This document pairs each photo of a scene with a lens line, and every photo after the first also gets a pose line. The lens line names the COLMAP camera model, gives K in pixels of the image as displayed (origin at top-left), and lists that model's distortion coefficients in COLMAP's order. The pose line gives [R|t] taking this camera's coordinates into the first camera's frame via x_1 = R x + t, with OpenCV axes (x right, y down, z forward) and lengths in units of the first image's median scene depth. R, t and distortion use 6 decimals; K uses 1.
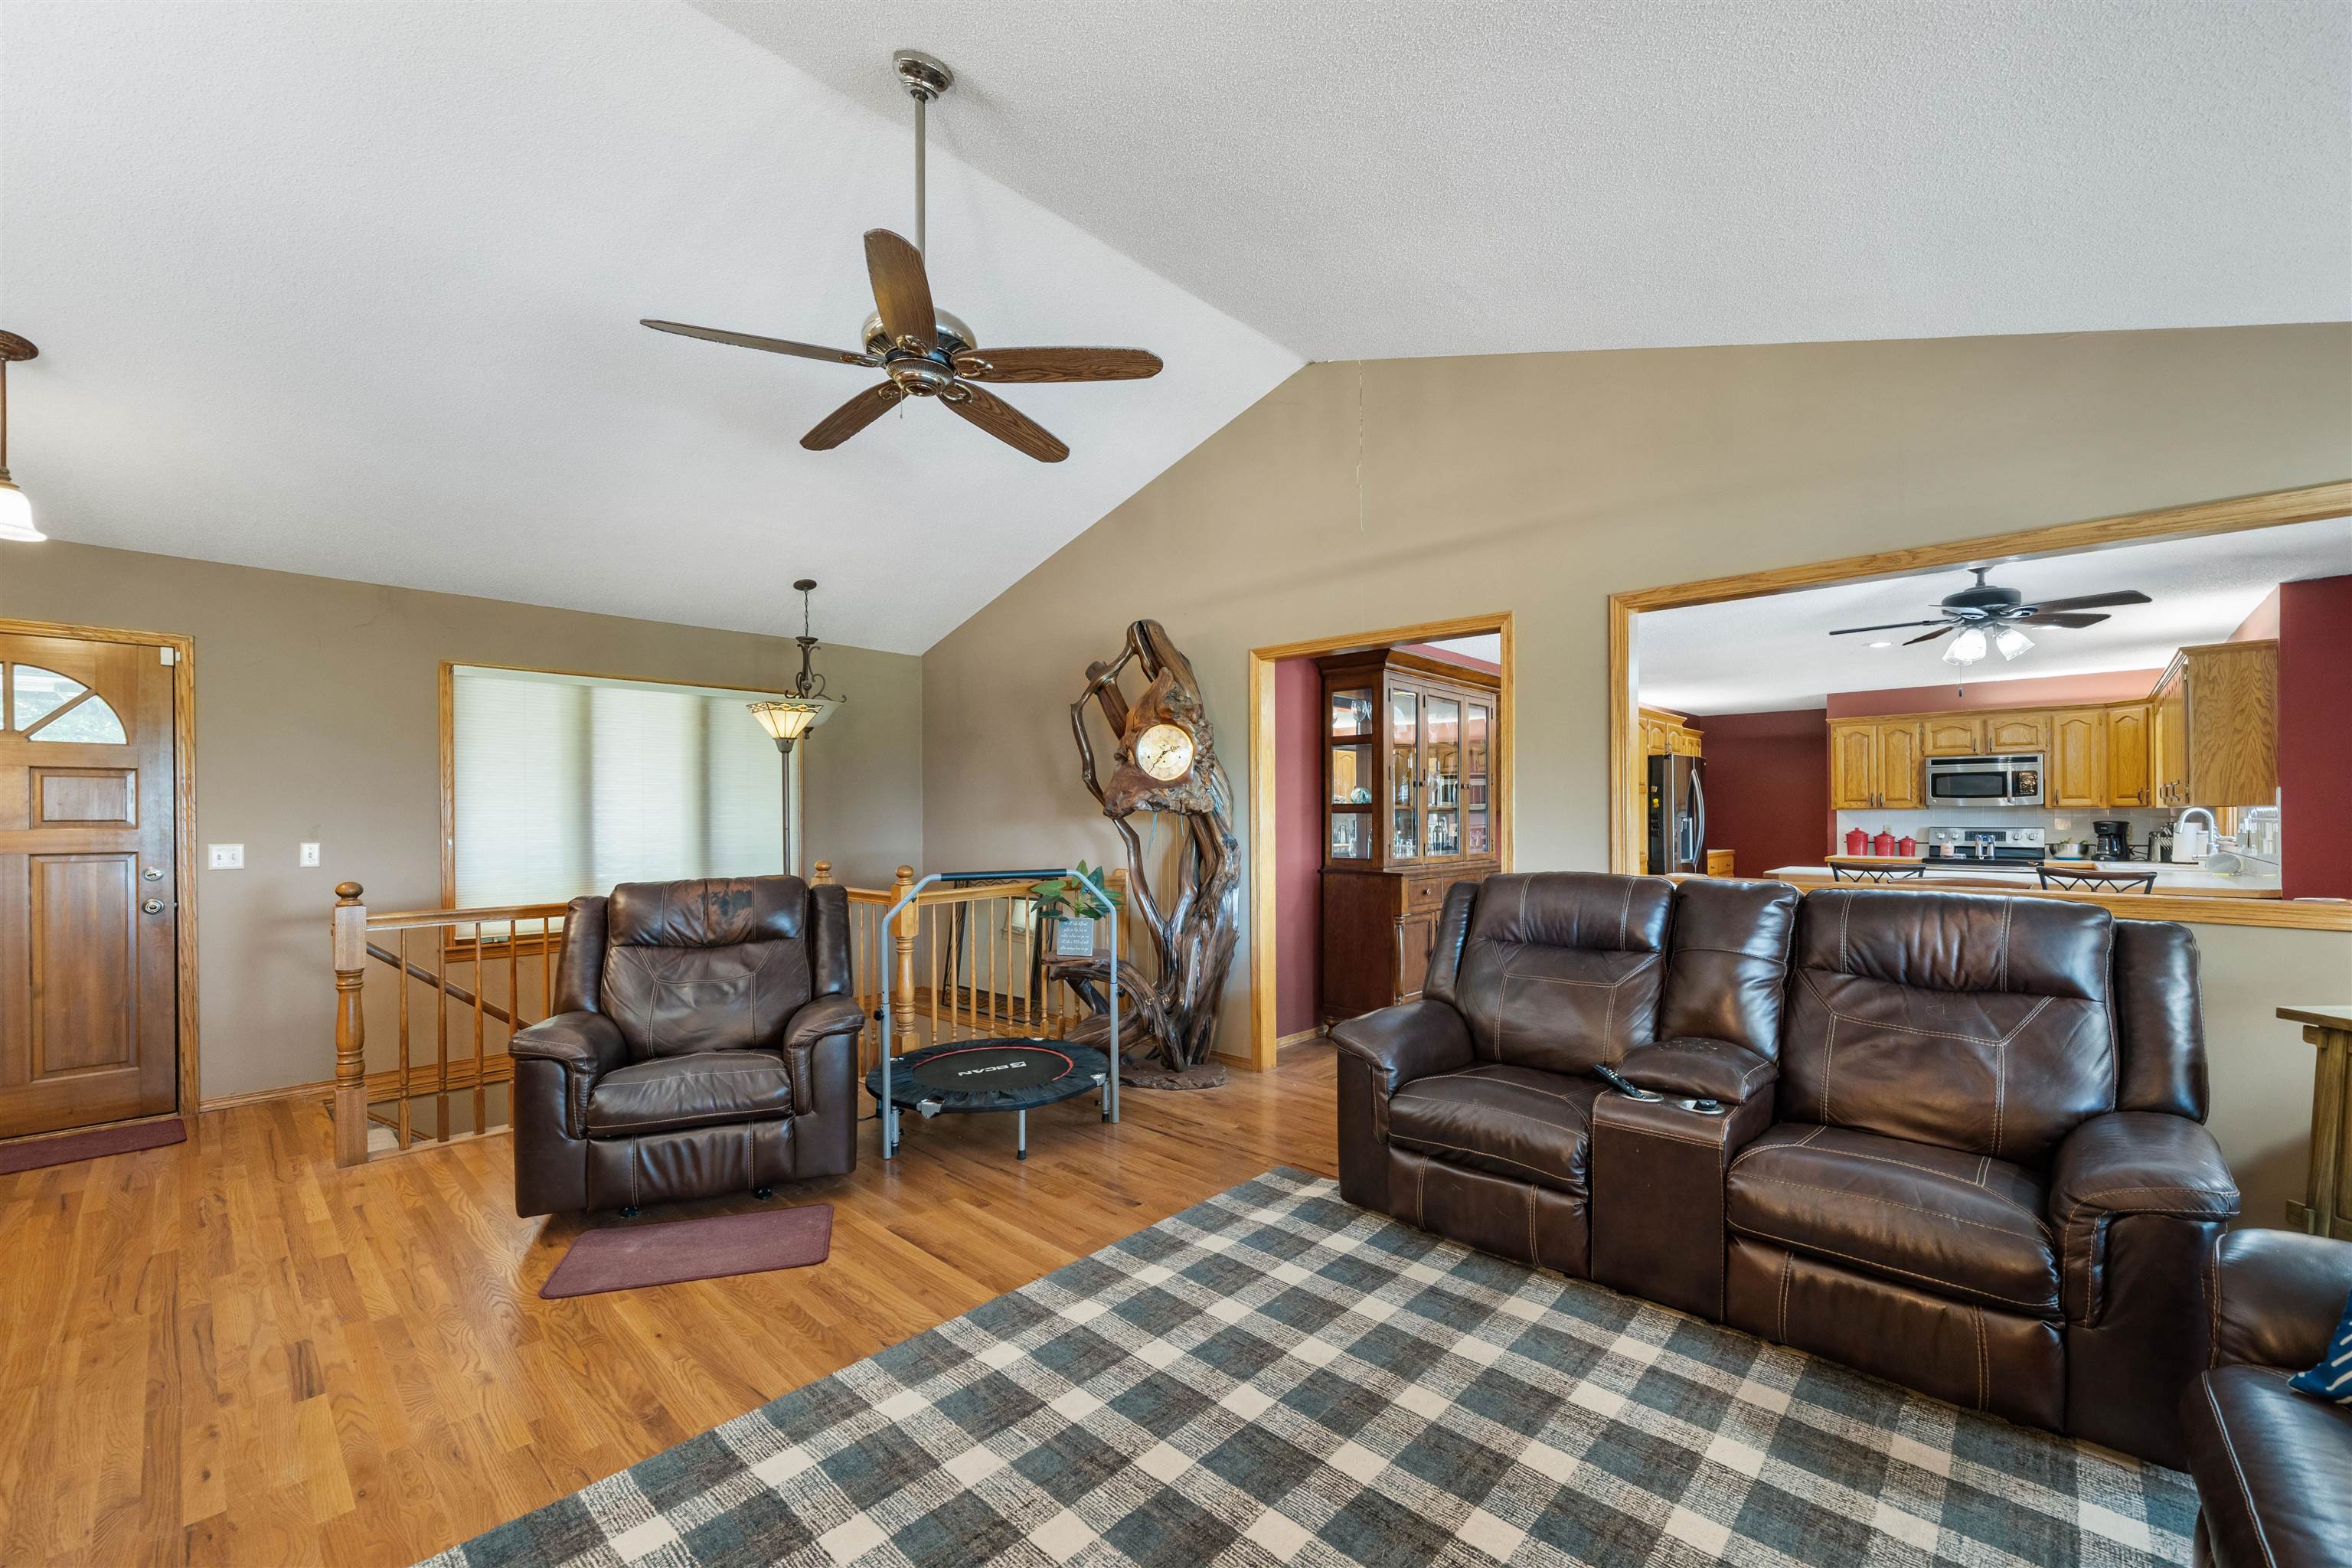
lens RADIAL K [[930.6, 0, 1186.6], [0, 930.6, 807.3], [0, 0, 1]] dist [-0.002737, 0.000525]
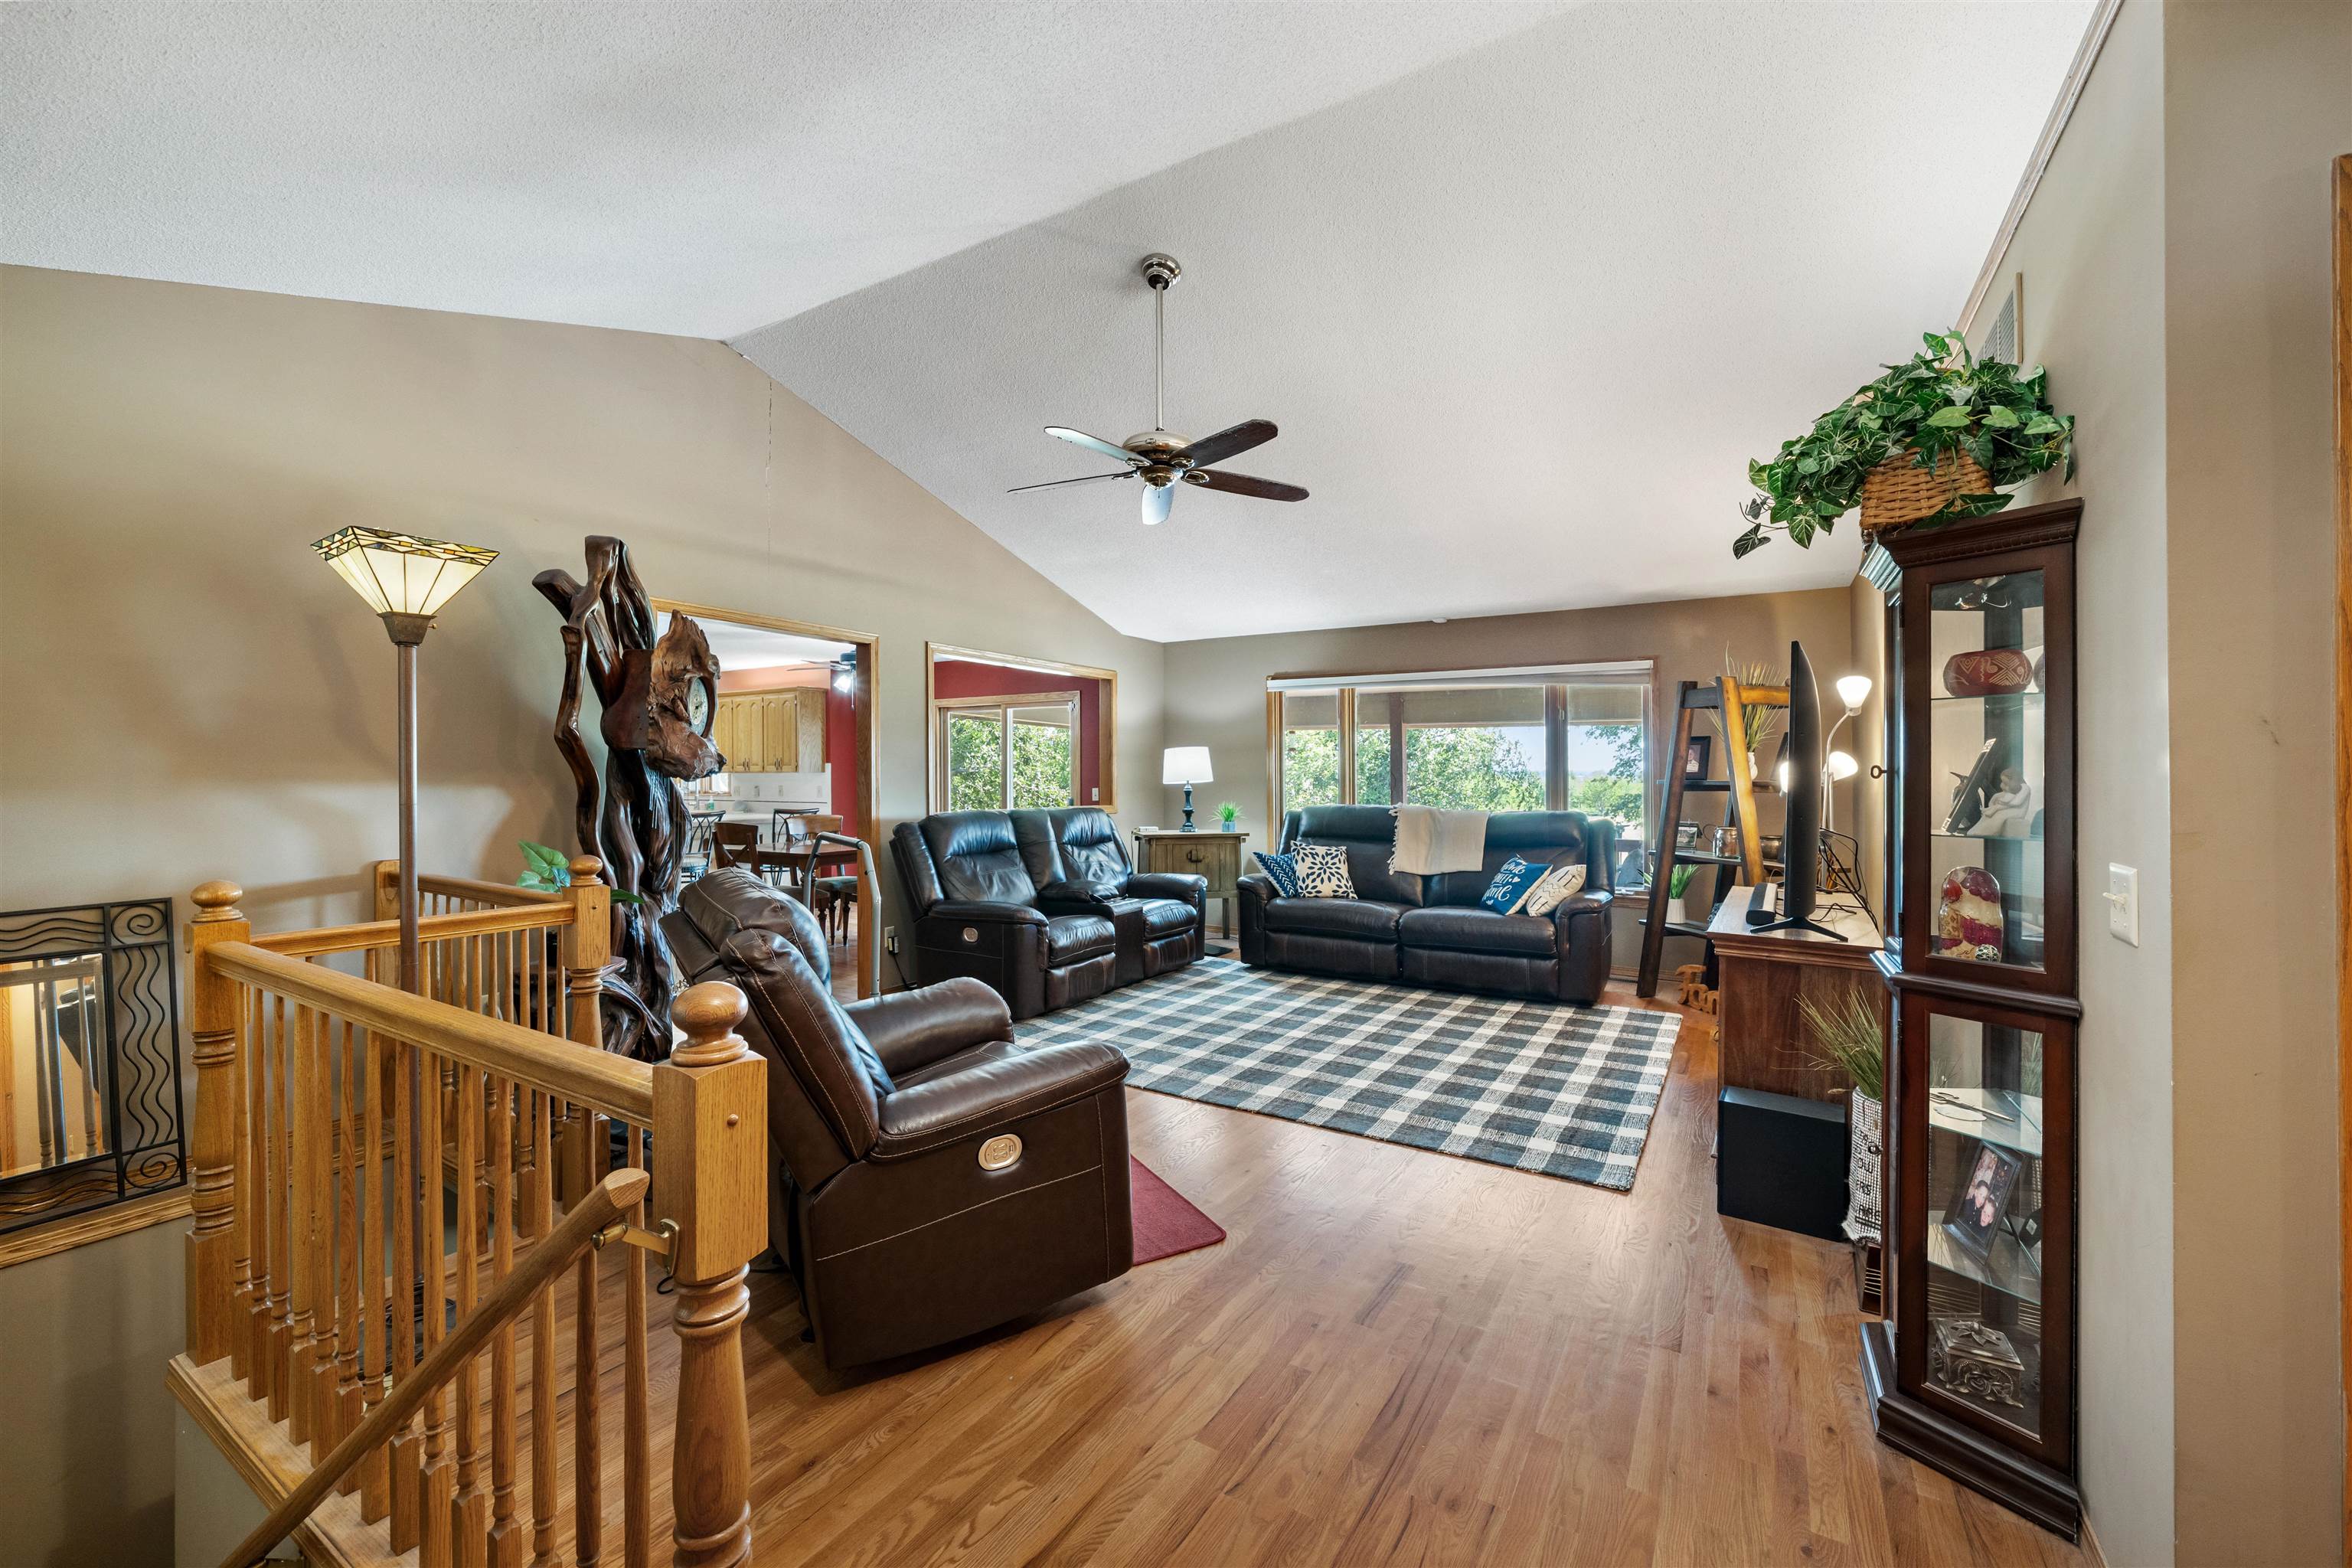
lens RADIAL K [[930.6, 0, 1174.7], [0, 930.6, 777.6], [0, 0, 1]] dist [-0.002737, 0.000525]
pose [[-0.187302, 0.002845, 0.982298, -0.529709], [-0.004494, 0.999983, -0.003753, 0.007702], [-0.982292, -0.005118, -0.187286, 0.390710]]
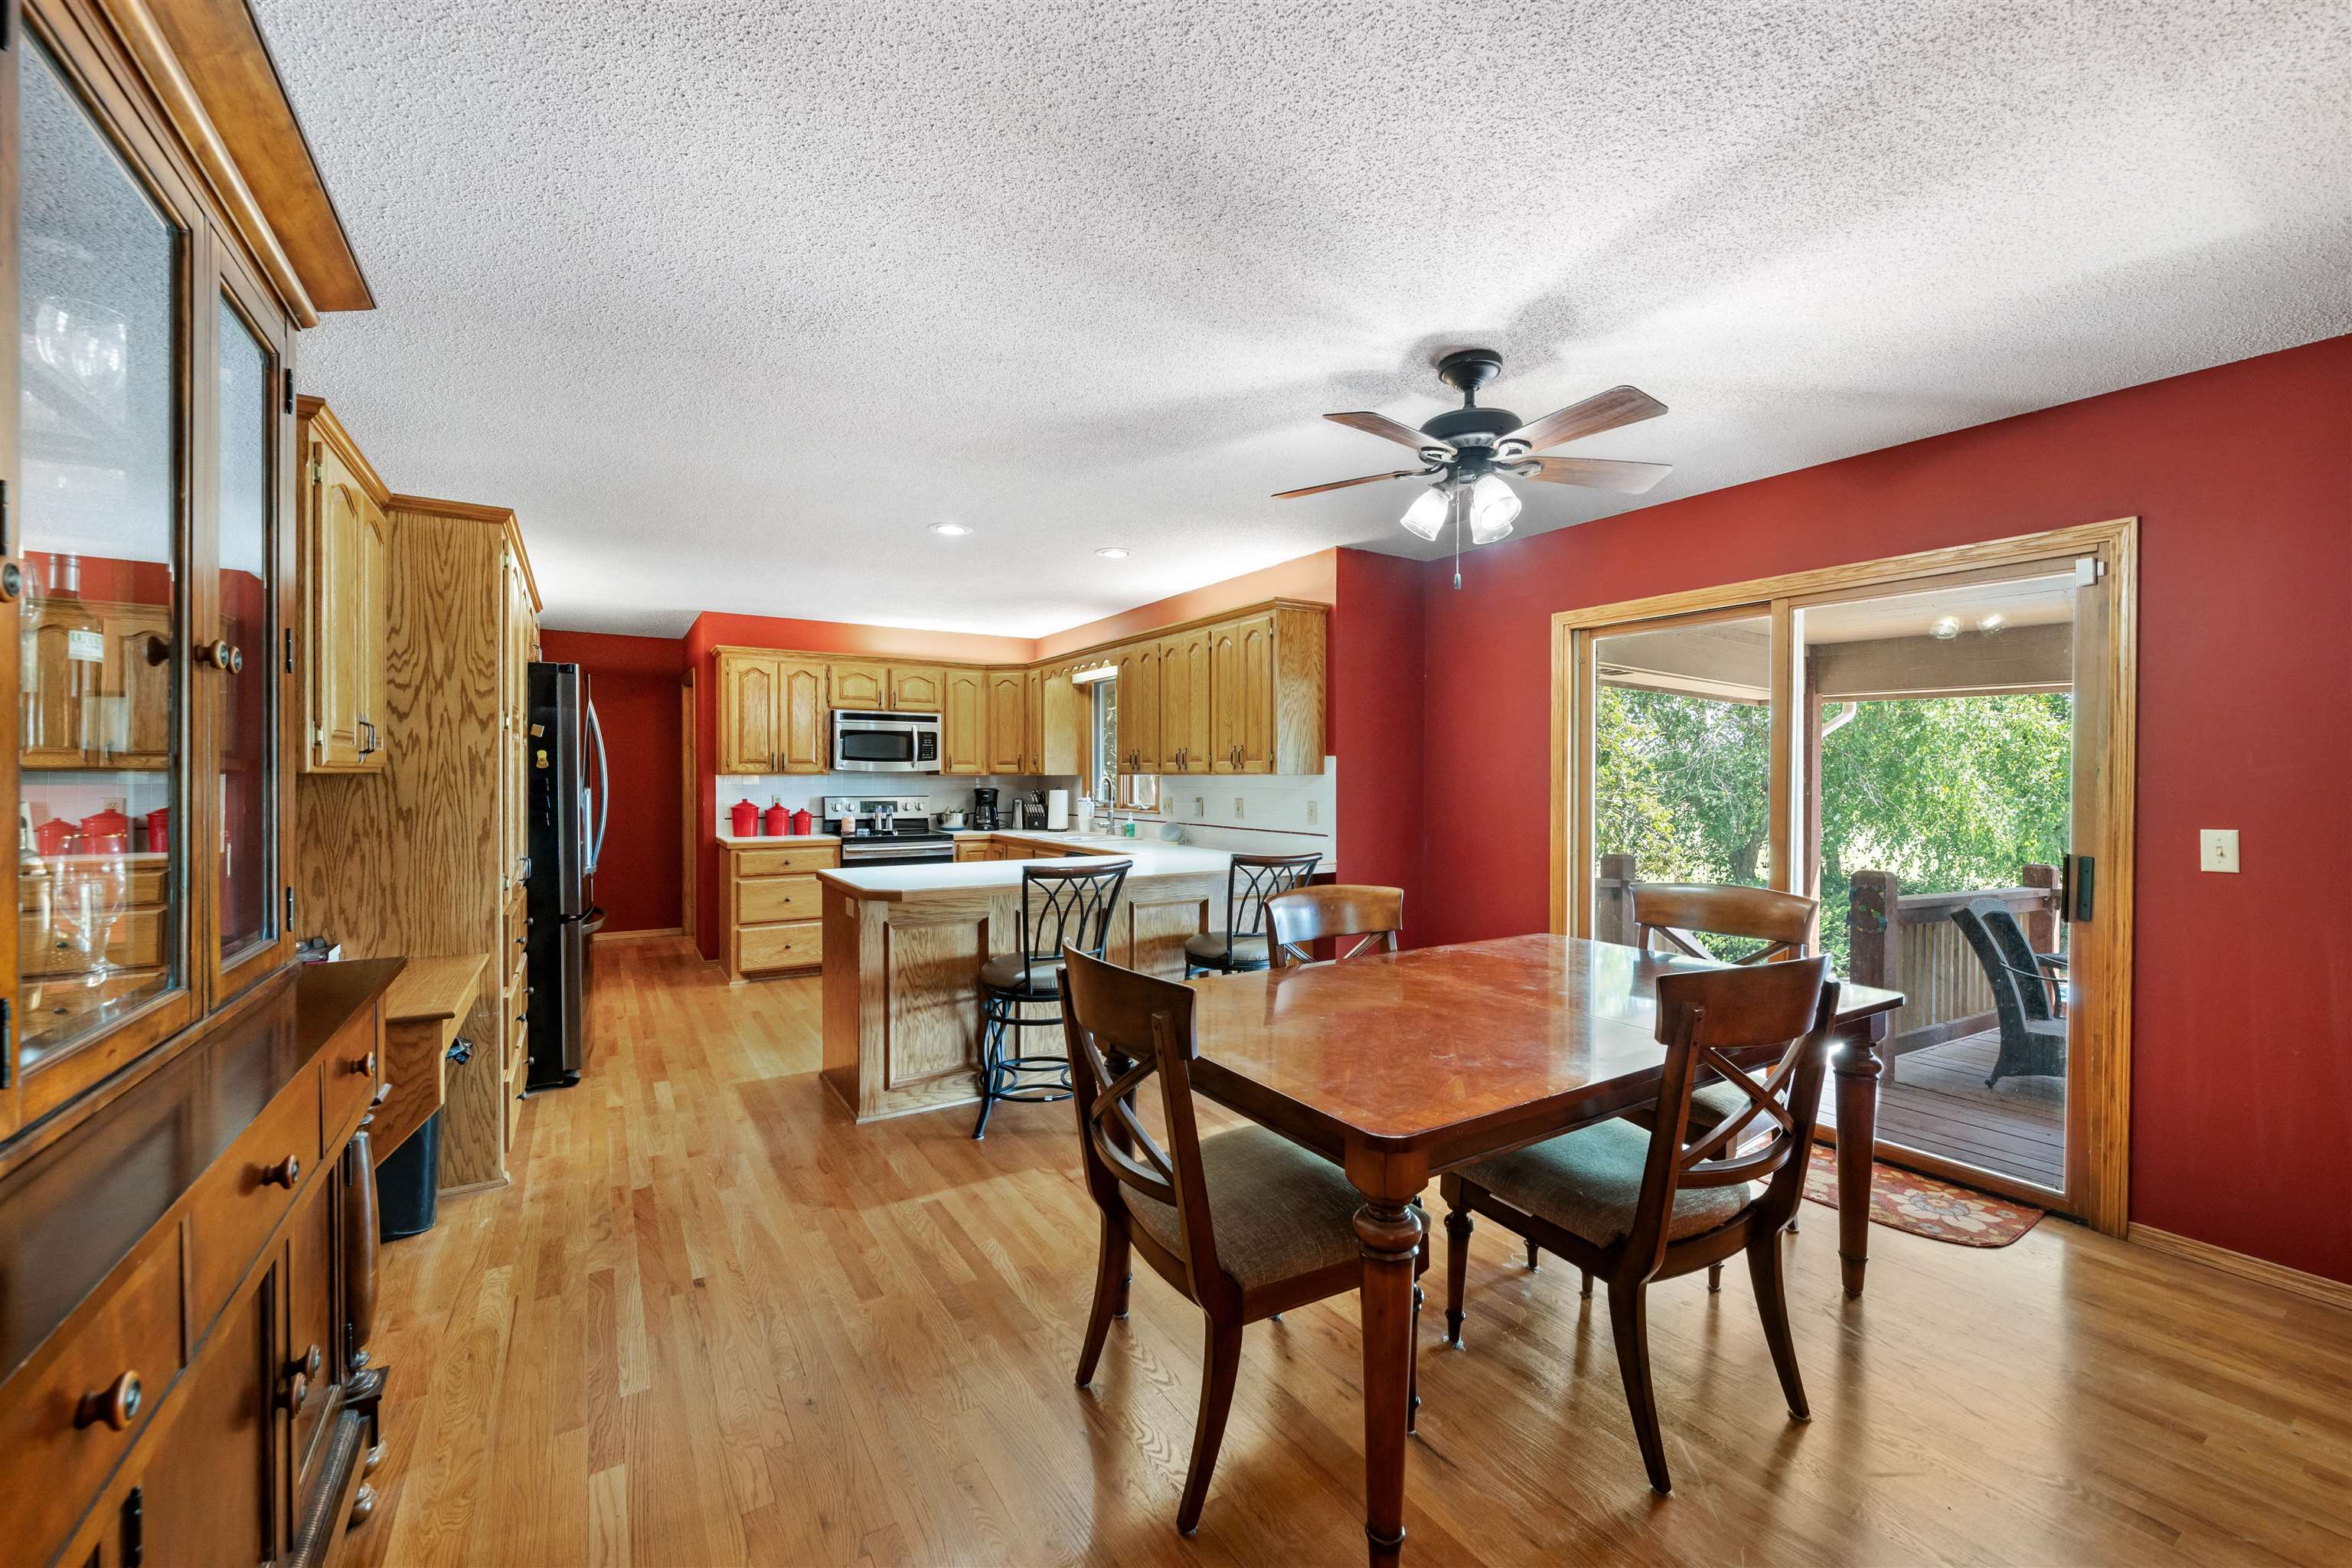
lens RADIAL K [[930.6, 0, 1170.0], [0, 930.6, 779.2], [0, 0, 1]] dist [-0.002737, 0.000525]
pose [[0.264483, 0.002300, 0.964387, 0.114525], [-0.011299, 0.999936, 0.000714, 0.002427], [-0.964324, -0.011085, 0.264492, 0.542473]]
